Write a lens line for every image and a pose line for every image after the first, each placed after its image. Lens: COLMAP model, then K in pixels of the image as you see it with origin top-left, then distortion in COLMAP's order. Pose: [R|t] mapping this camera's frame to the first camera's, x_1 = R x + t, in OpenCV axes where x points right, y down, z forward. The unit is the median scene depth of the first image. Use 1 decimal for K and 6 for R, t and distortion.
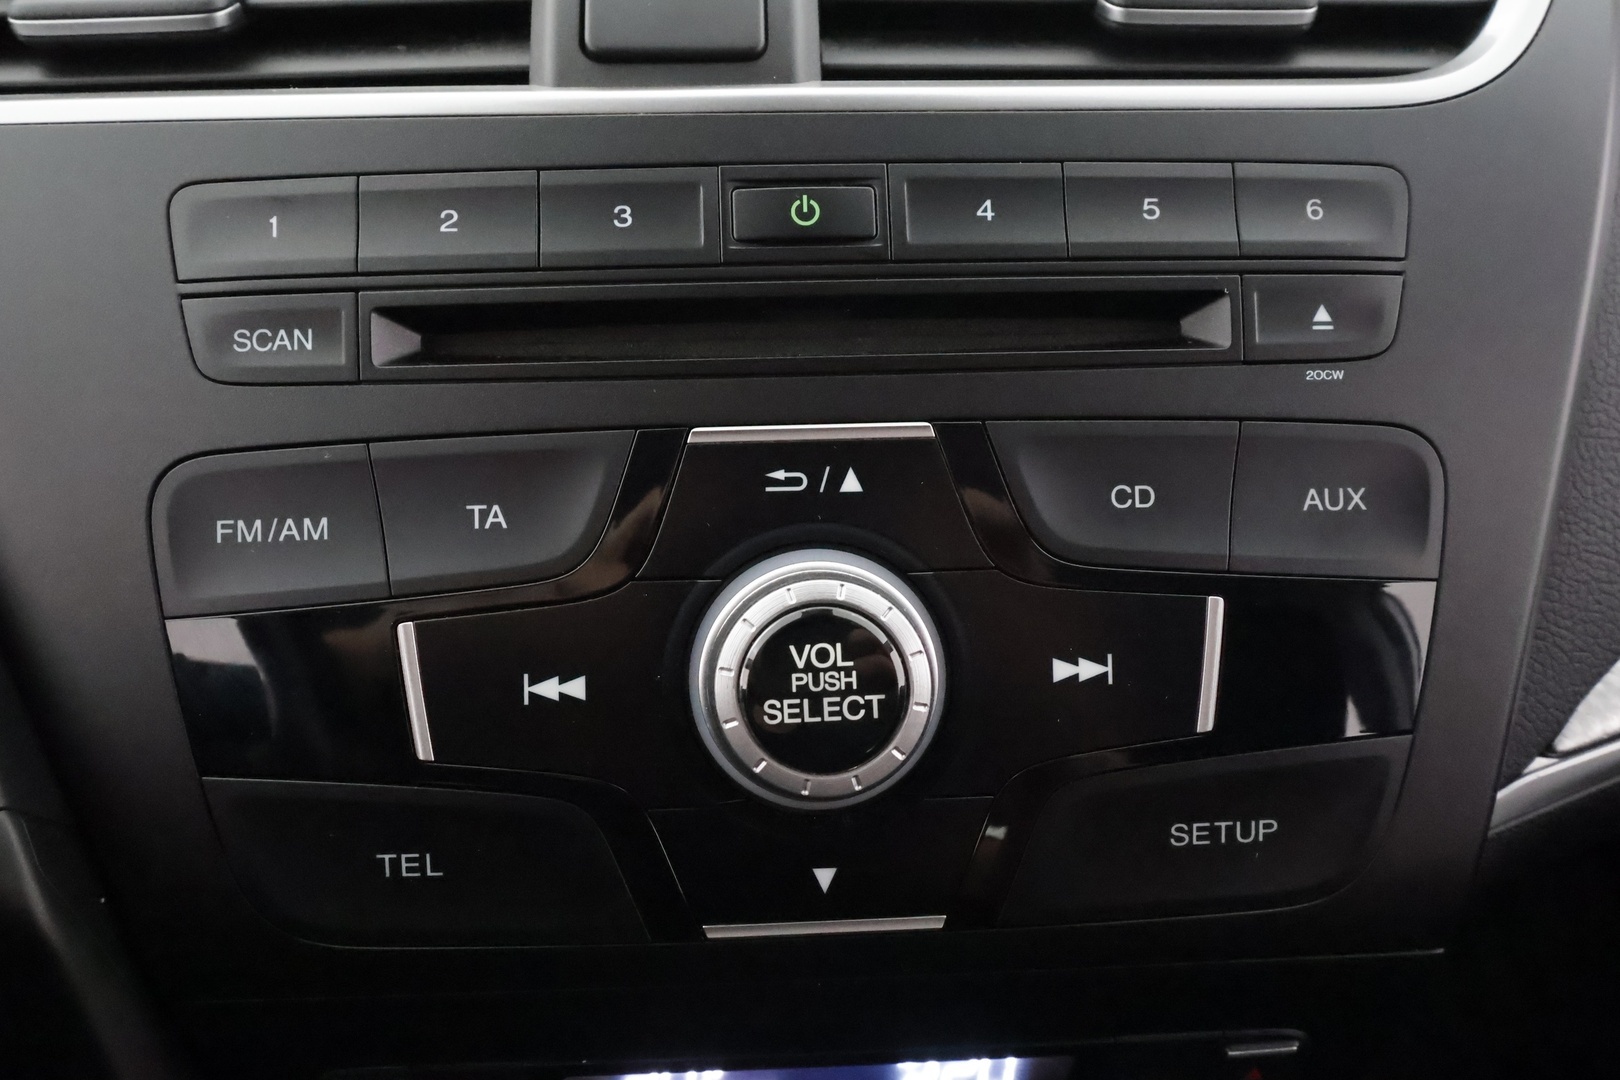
lens RADIAL K [[1295.8, 0, 810.1], [0, 1295.8, 498.4], [0, 0, 1]] dist [-0.003418, -0.002978]
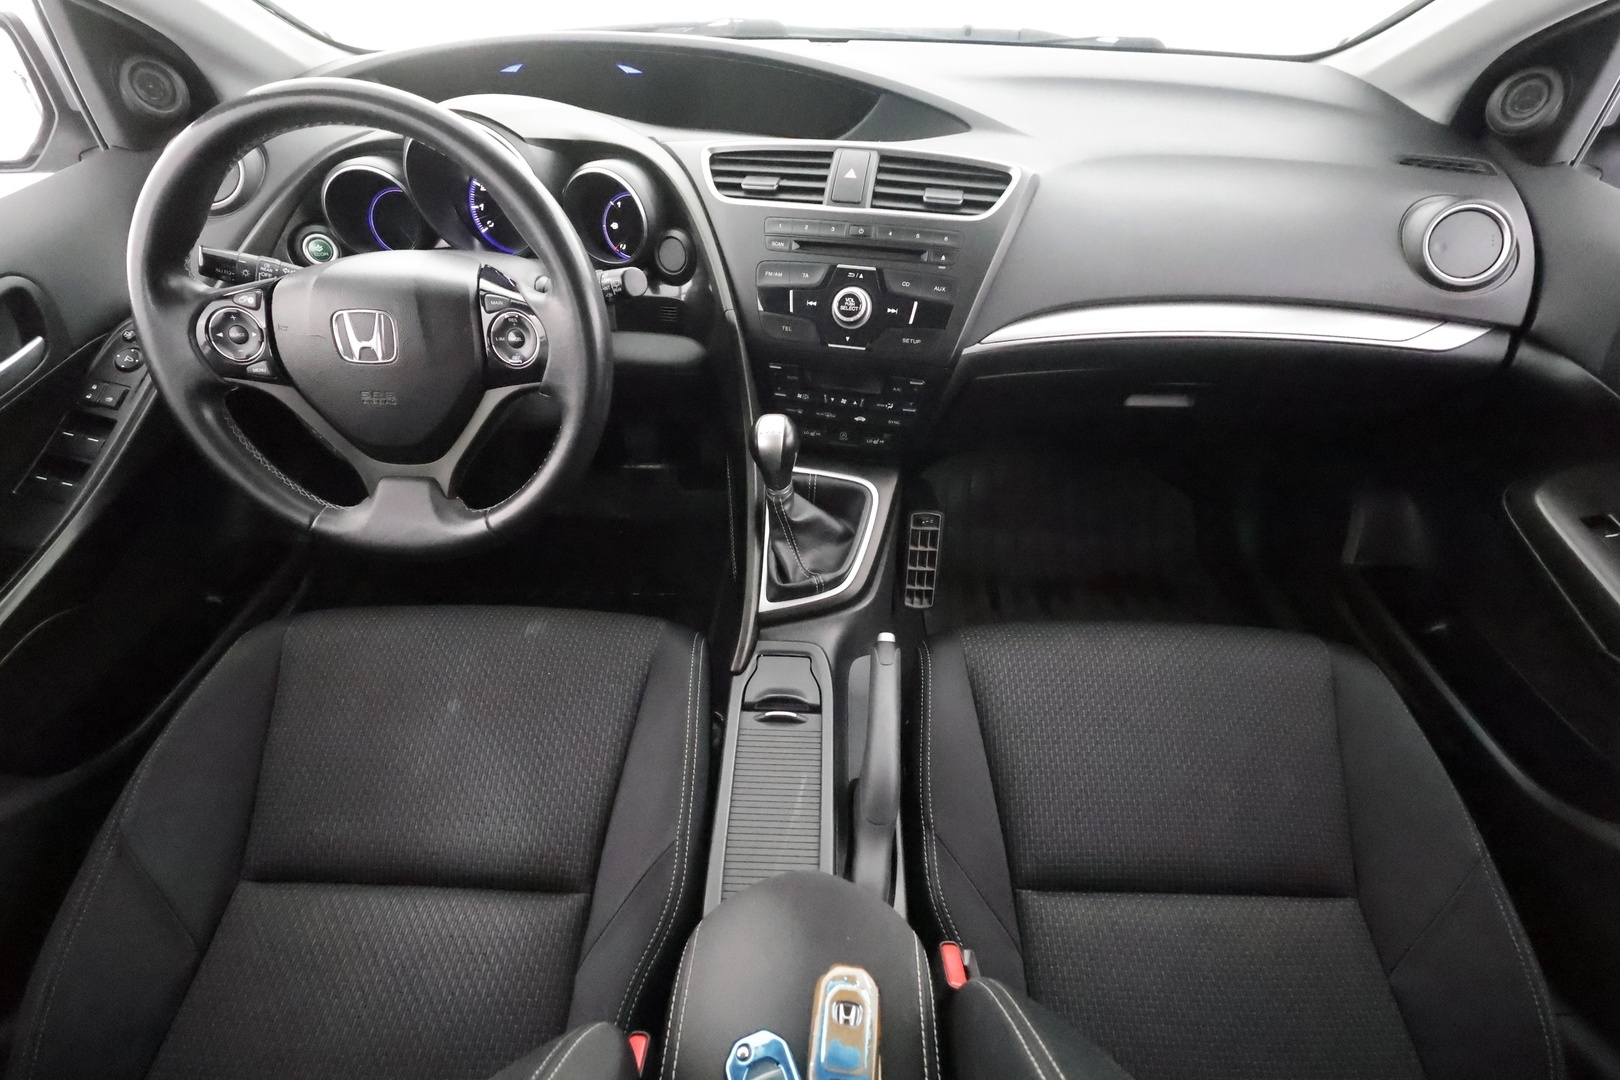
lens RADIAL K [[751.1, 0, 810.0], [0, 751.1, 540.0], [0, 0, 1]] dist [0.002688, 0.000137]
pose [[0.962481, 0.177533, -0.205215, 0.769284], [-0.140024, 0.972749, 0.184807, 0.595258], [0.232432, -0.149138, 0.961111, -2.772112]]
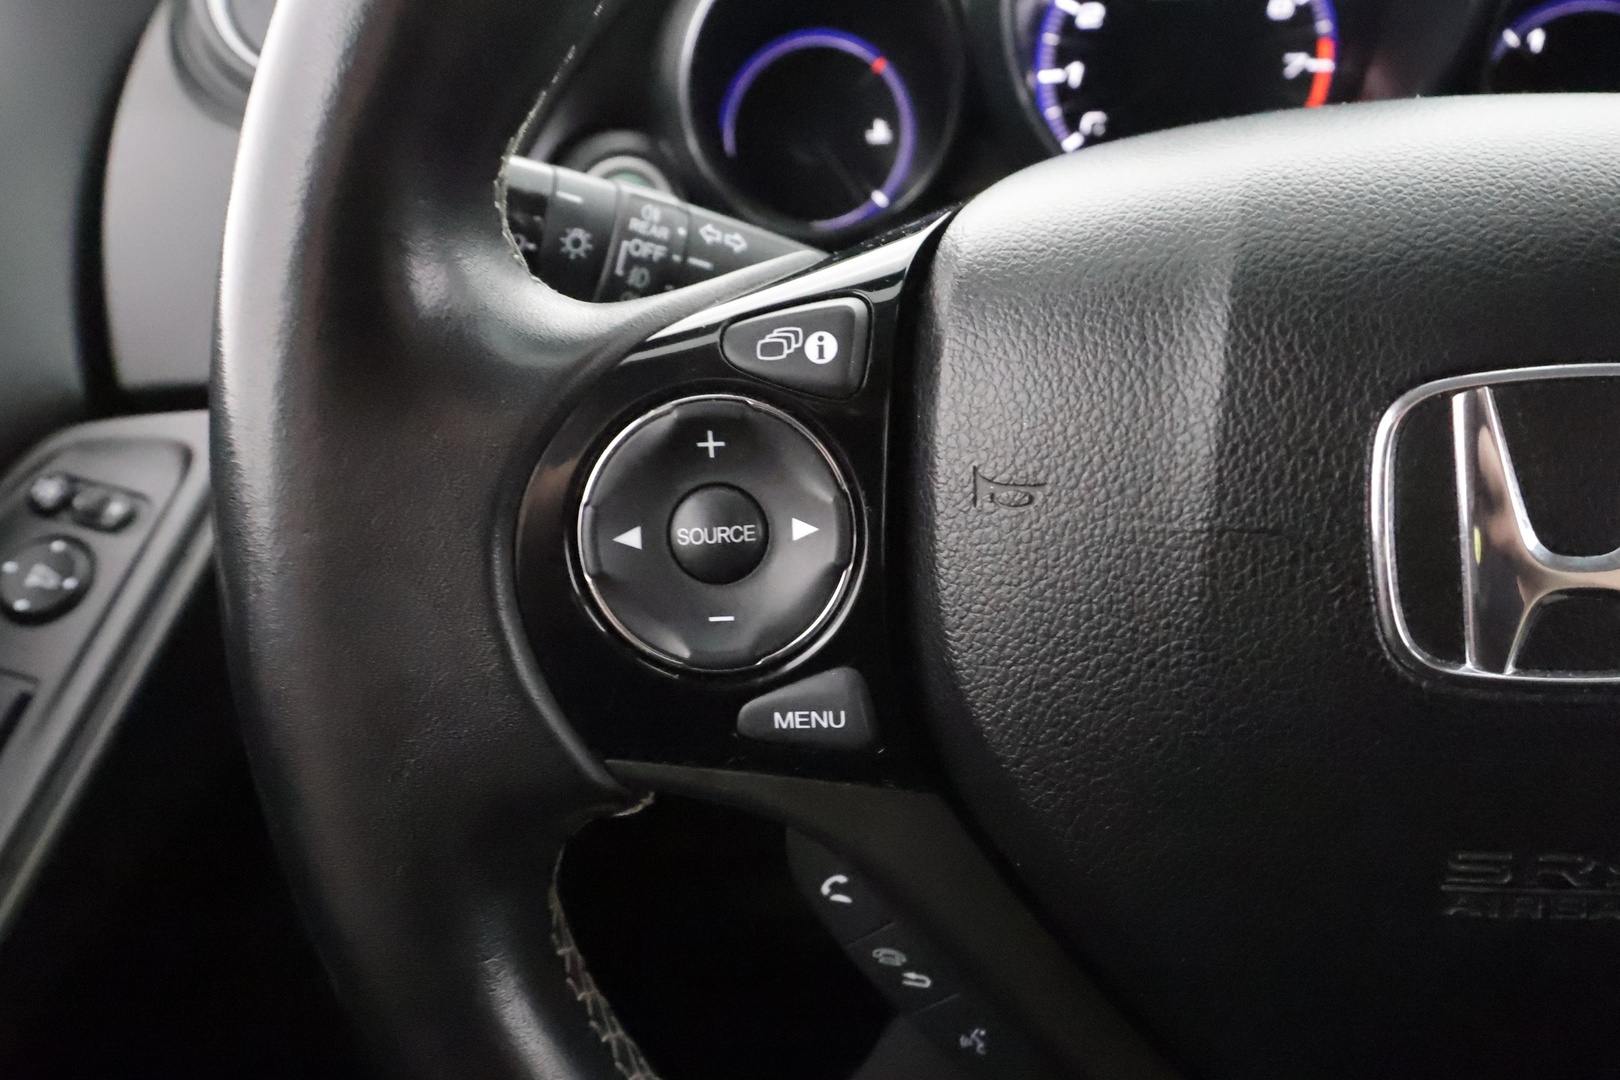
lens RADIAL K [[1274.8, 0, 810.0], [0, 1274.8, 540.0], [0, 0, 1]] dist [0.004320, 0.002807]
pose [[0.927659, 0.108674, -0.357266, -1.731943], [-0.105635, 0.994009, 0.028073, 0.642542], [0.358176, 0.011698, 0.933581, -1.182100]]
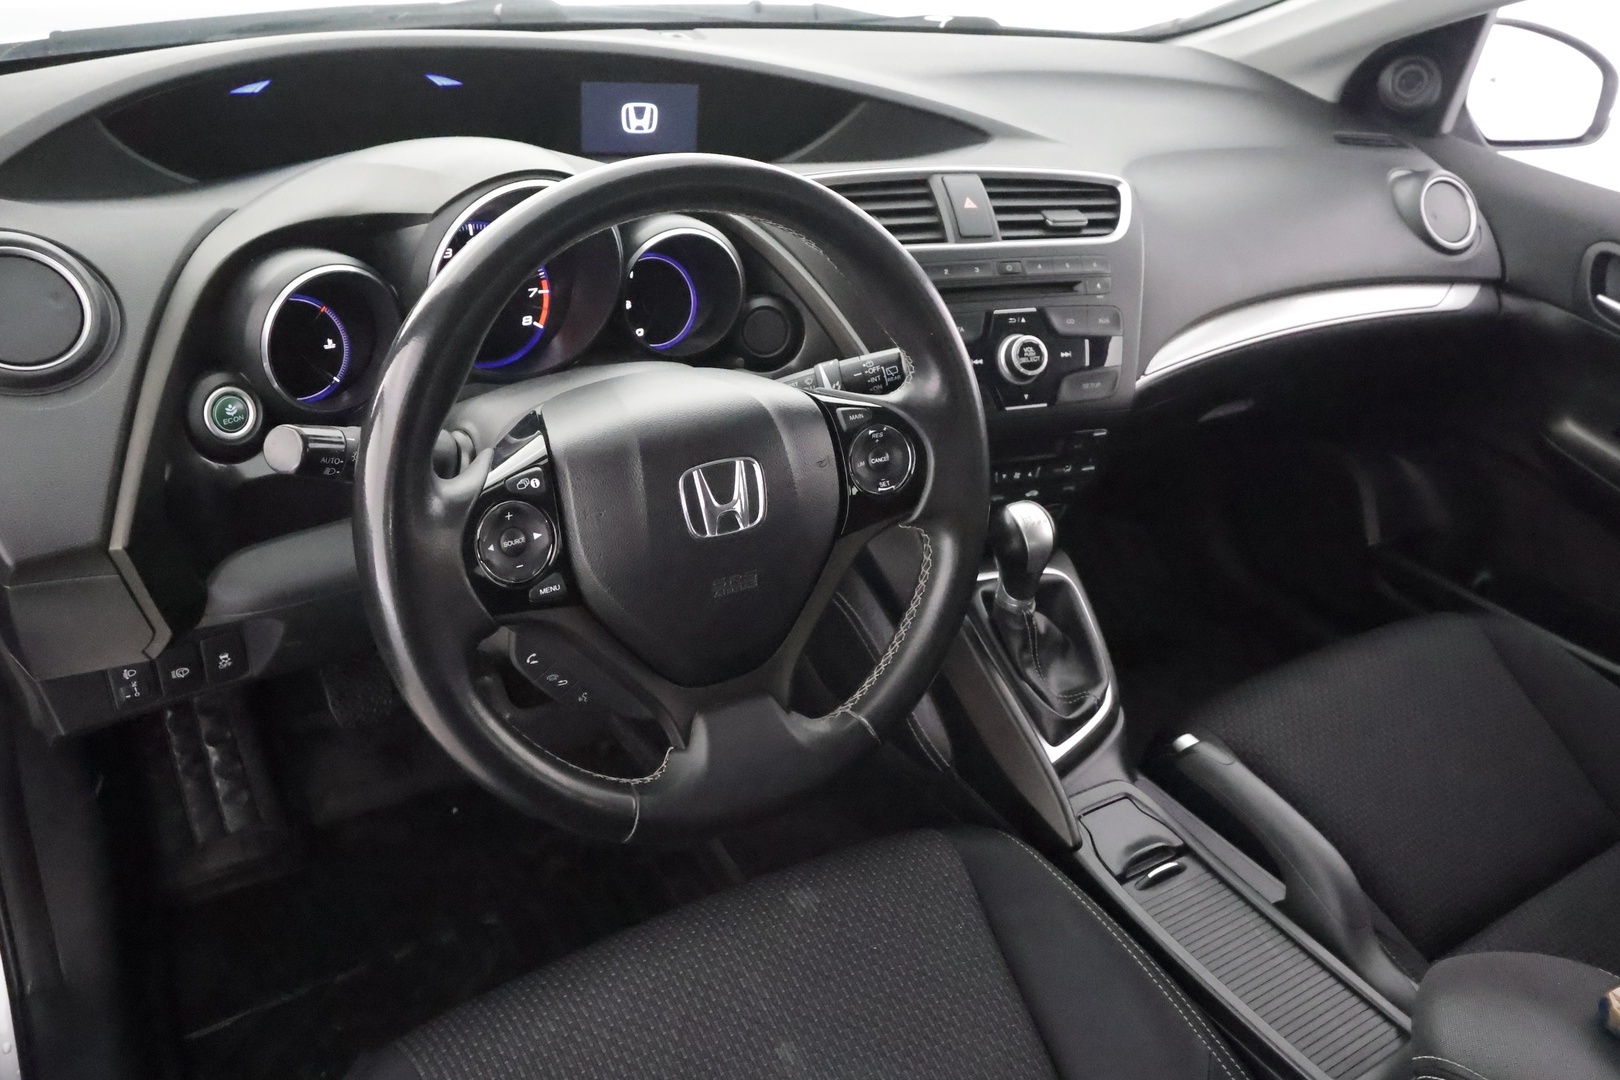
lens RADIAL K [[1274.8, 0, 810.0], [0, 1274.8, 540.0], [0, 0, 1]] dist [0.004320, 0.002807]
pose [[0.946008, -0.095849, 0.309649, -2.396328], [0.095274, 0.995306, 0.017015, 0.682414], [-0.309826, 0.013405, 0.950699, -3.504331]]
